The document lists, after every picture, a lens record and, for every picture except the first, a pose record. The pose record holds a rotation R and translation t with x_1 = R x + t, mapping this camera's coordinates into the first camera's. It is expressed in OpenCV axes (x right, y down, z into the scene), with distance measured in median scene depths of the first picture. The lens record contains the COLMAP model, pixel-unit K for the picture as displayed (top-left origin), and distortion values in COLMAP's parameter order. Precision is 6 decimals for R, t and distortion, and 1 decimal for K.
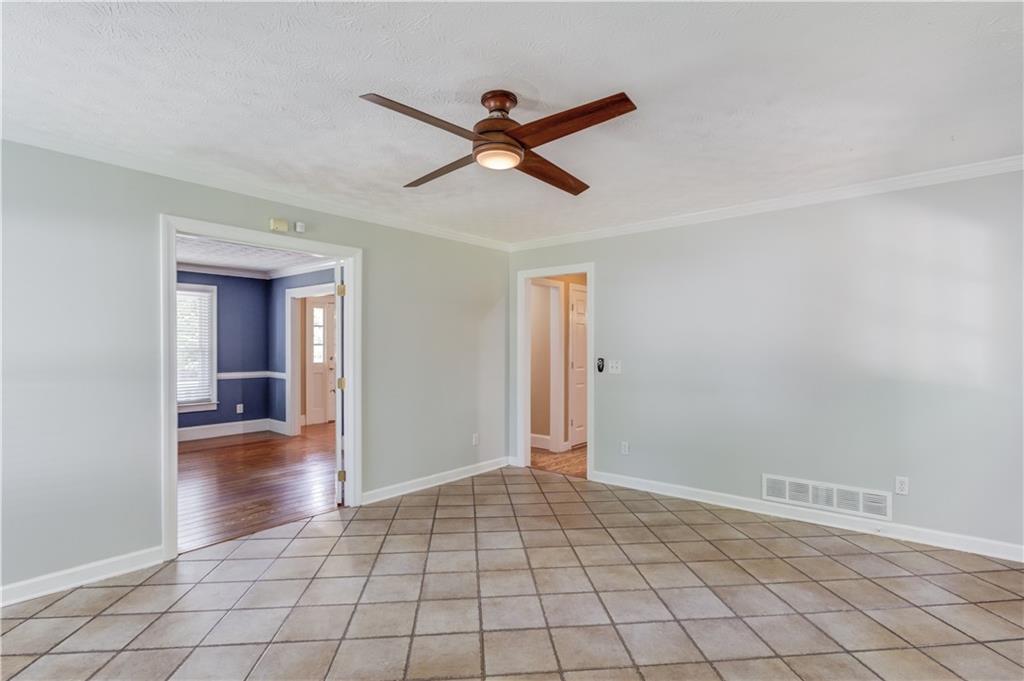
lens RADIAL K [[509.1, 0, 512.0], [0, 509.1, 340.5], [0, 0, 1]] dist [-0.001278, -0.000430]
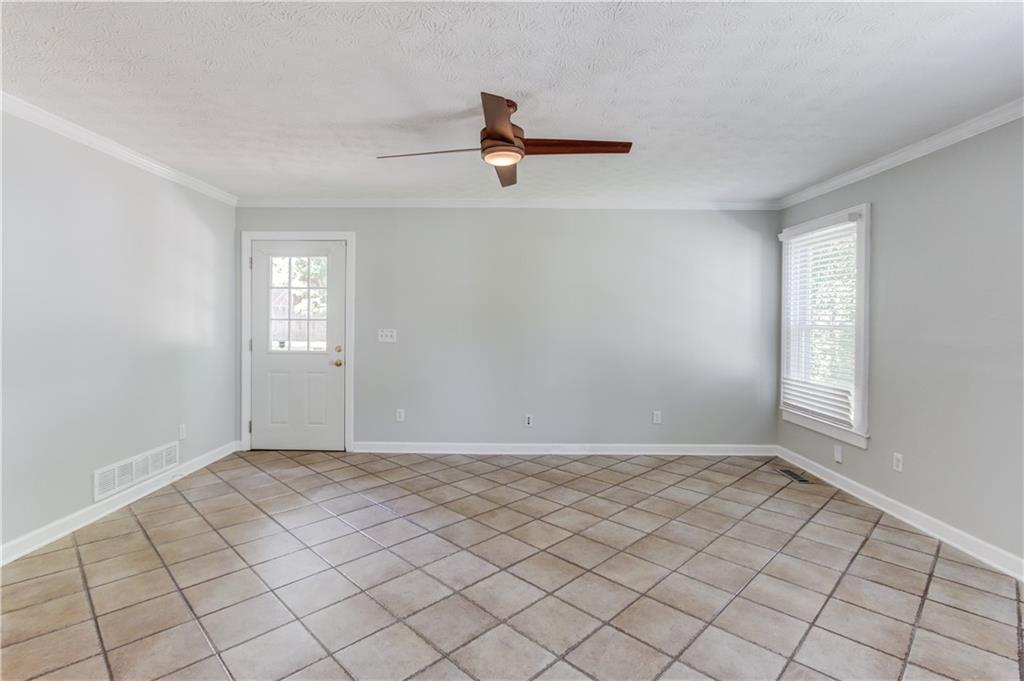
lens RADIAL K [[464.1, 0, 512.0], [0, 464.1, 340.5], [0, 0, 1]] dist [0.001126, 0.000161]
pose [[-0.639302, -0.035481, 0.768137, -0.562509], [-0.018791, 0.999357, 0.030522, 0.020536], [-0.768726, 0.005079, -0.639558, 1.089606]]
